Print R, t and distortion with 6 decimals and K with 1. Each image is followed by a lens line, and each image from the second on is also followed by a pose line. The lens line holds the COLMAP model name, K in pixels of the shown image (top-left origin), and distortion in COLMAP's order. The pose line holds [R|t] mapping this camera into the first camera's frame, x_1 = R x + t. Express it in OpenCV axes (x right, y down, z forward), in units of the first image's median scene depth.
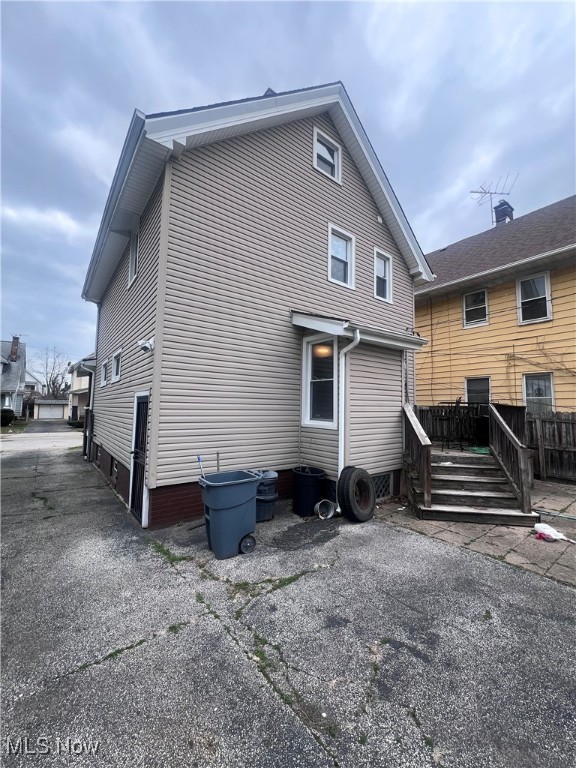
lens RADIAL K [[309.0, 0, 288.0], [0, 309.0, 384.0], [0, 0, 1]] dist [-0.001041, -0.000020]
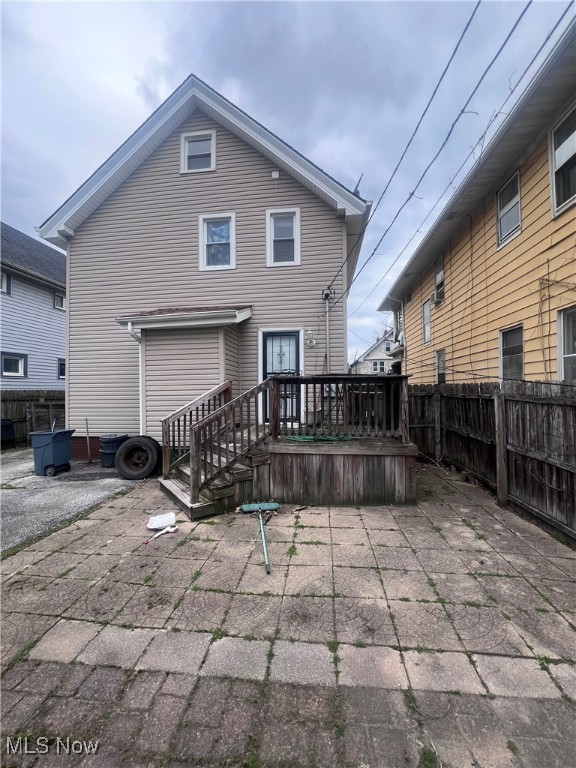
lens RADIAL K [[309.0, 0, 288.0], [0, 309.0, 384.0], [0, 0, 1]] dist [-0.001041, -0.000020]
pose [[0.716296, -0.037229, -0.696802, 0.998860], [0.078177, 0.996571, 0.027119, 0.052297], [0.693403, -0.073899, 0.716750, 0.370598]]
